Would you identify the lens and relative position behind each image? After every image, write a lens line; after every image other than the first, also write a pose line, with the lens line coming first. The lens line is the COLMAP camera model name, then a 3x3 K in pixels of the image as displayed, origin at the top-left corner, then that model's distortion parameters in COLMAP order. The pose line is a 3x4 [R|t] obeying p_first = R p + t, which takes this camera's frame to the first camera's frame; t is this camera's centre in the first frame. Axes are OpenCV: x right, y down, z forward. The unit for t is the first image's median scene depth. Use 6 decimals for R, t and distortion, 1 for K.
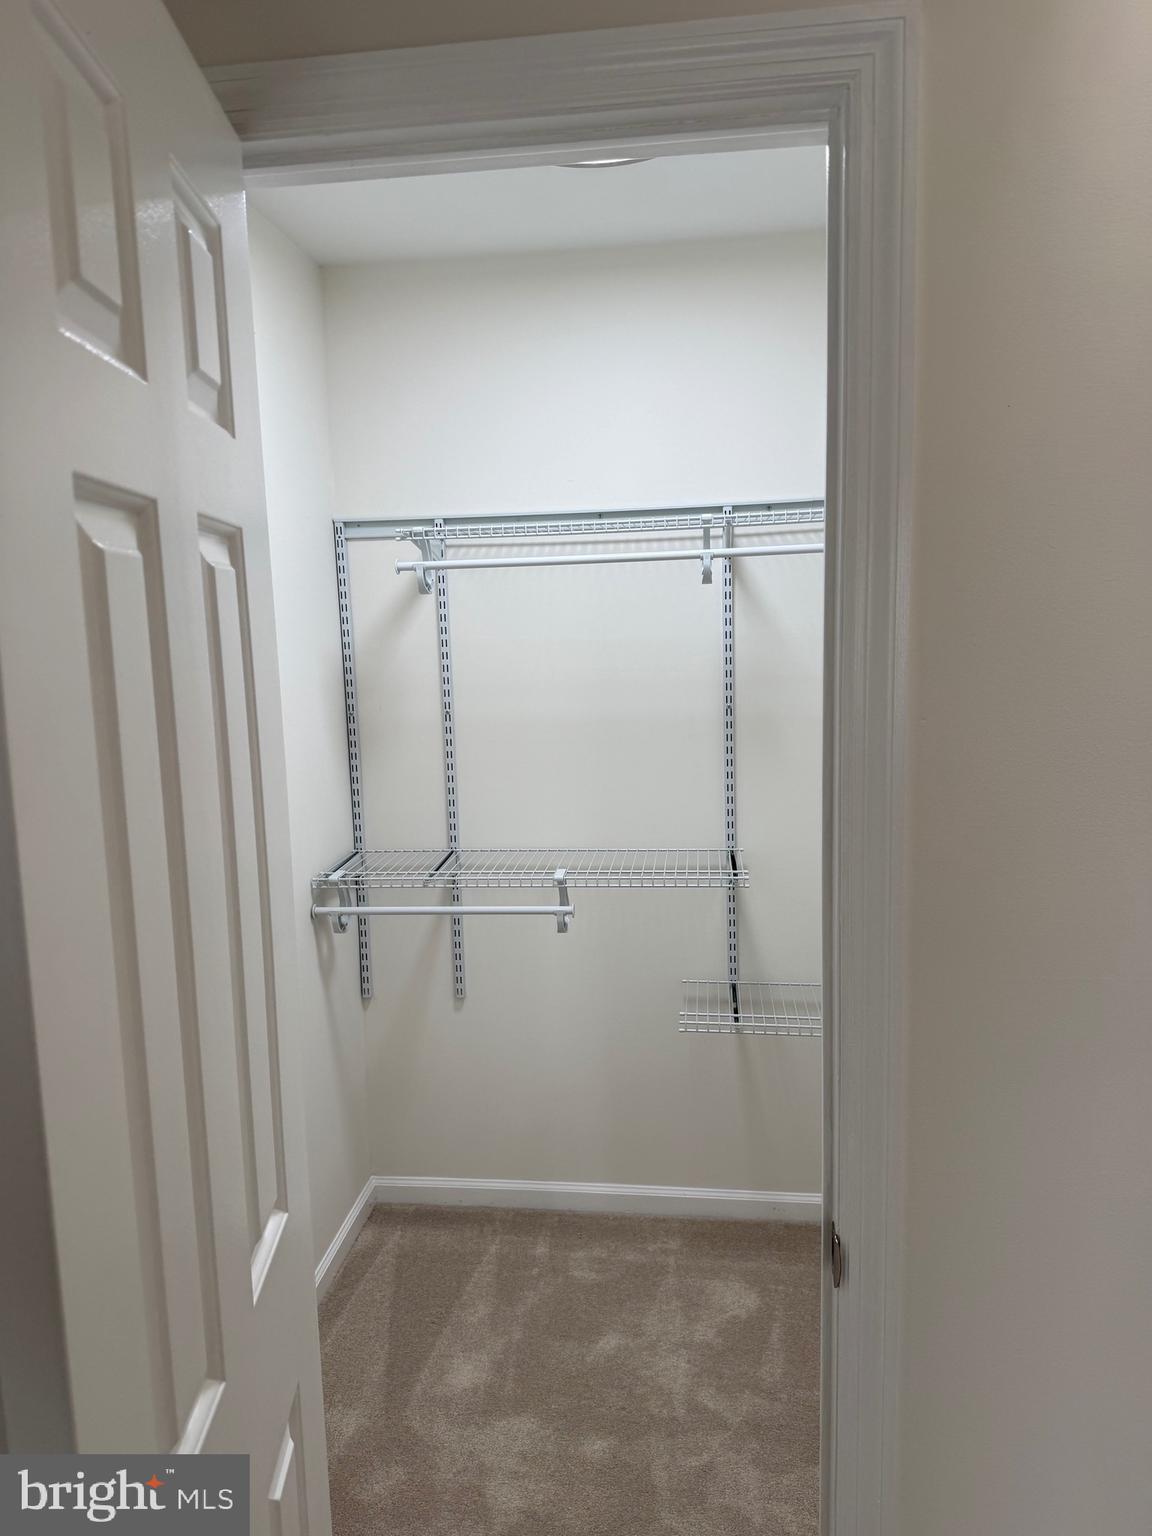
lens RADIAL K [[1078.1, 0, 576.0], [0, 1078.1, 768.0], [0, 0, 1]] dist [0.043800, -0.062632]
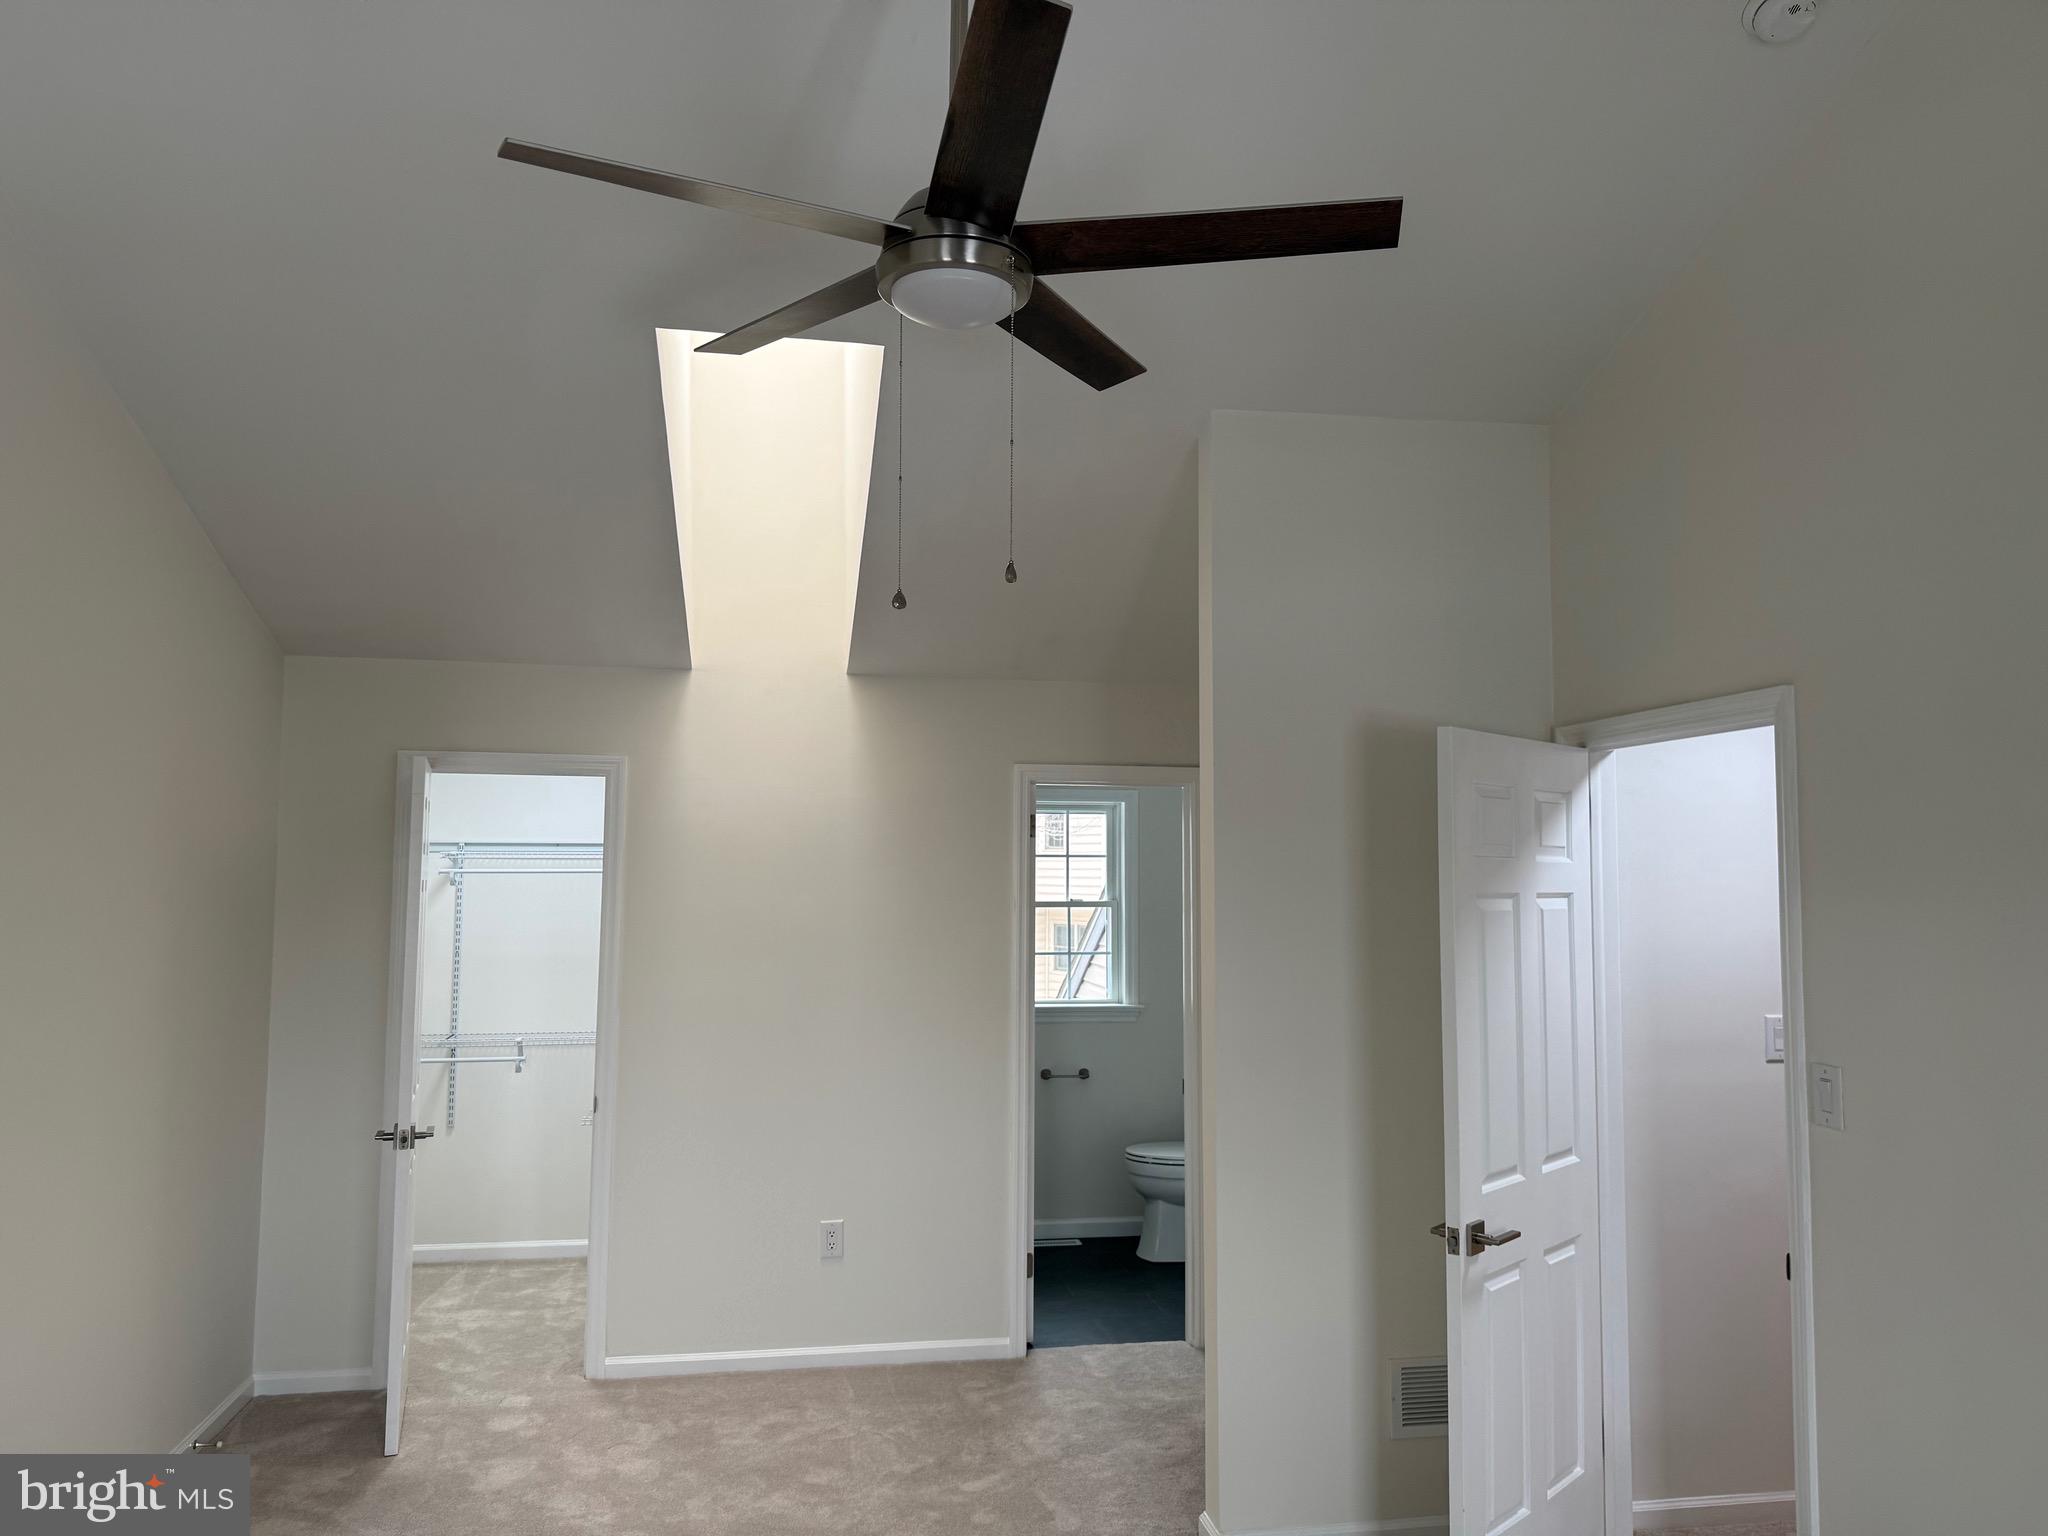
lens RADIAL K [[1437.4, 0, 1024.0], [0, 1437.4, 768.0], [0, 0, 1]] dist [0.043800, -0.062632]
pose [[0.956626, 0.054615, 0.286154, 0.078358], [0.005926, 0.978418, -0.206550, 0.159500], [-0.291259, 0.199287, 0.935656, -1.647781]]
